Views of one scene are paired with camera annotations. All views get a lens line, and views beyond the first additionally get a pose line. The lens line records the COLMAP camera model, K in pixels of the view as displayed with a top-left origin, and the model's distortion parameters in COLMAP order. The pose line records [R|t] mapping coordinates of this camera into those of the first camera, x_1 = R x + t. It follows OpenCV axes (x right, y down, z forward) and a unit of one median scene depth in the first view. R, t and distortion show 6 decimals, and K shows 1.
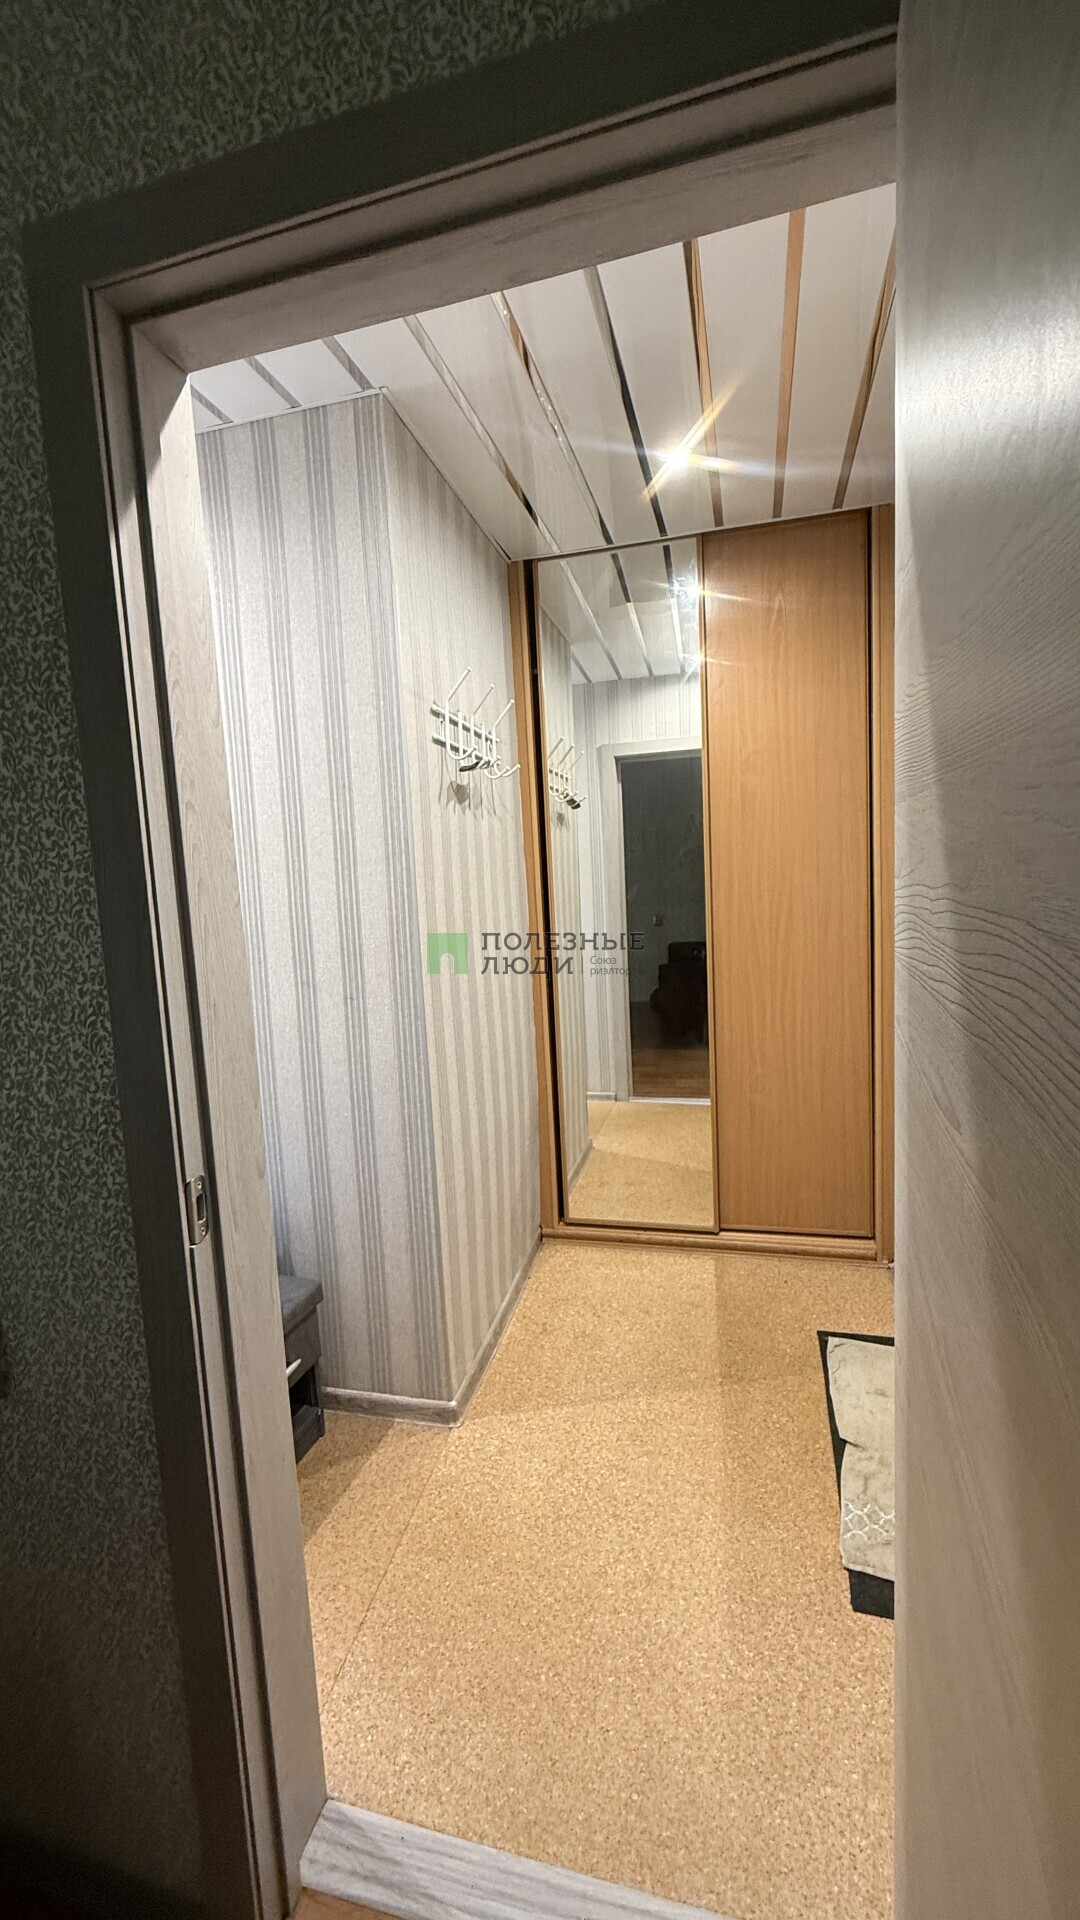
lens RADIAL K [[758.5, 0, 544.1], [0, 758.5, 952.9], [0, 0, 1]] dist [-0.002689, -0.000611]
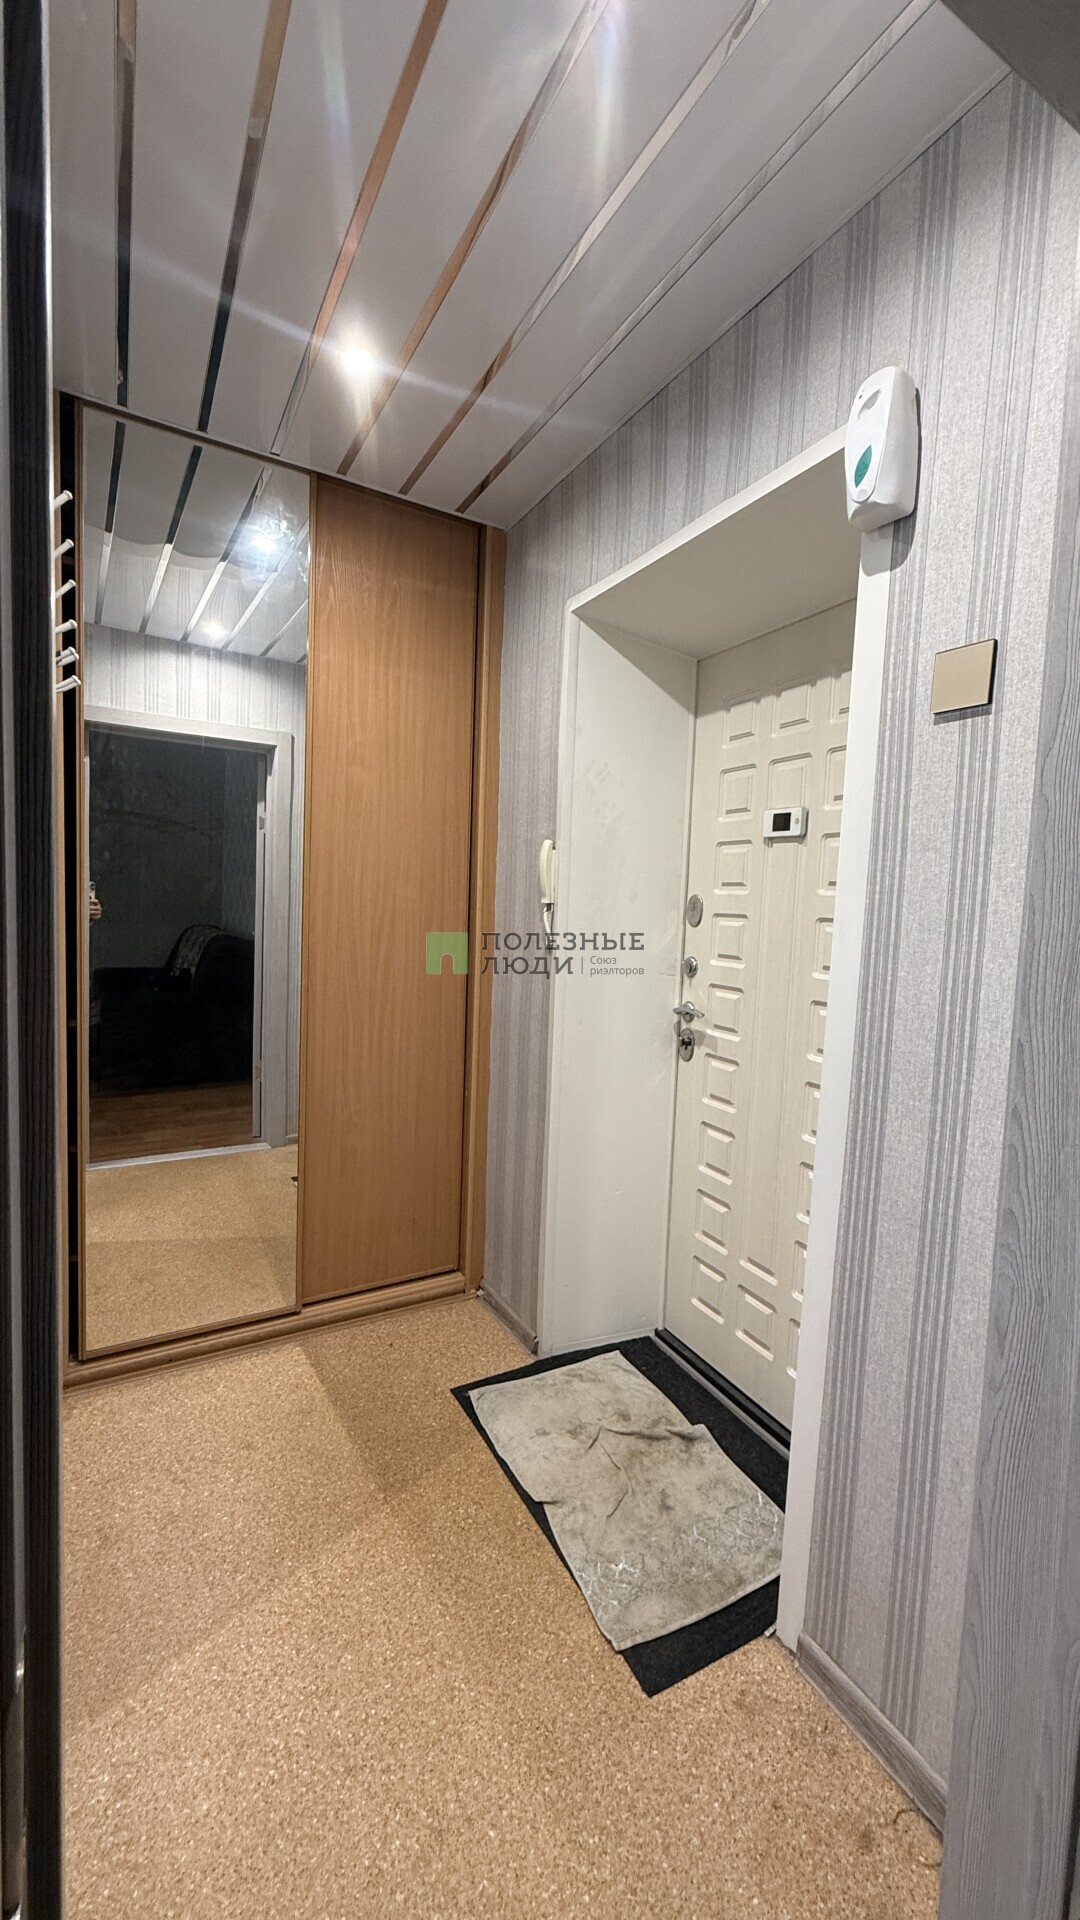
lens RADIAL K [[758.5, 0, 544.2], [0, 758.5, 956.9], [0, 0, 1]] dist [-0.002689, -0.000611]
pose [[0.717940, 0.032091, 0.695365, -0.174885], [-0.004840, 0.999143, -0.041114, 0.017864], [-0.696088, 0.026151, 0.717480, 0.224890]]
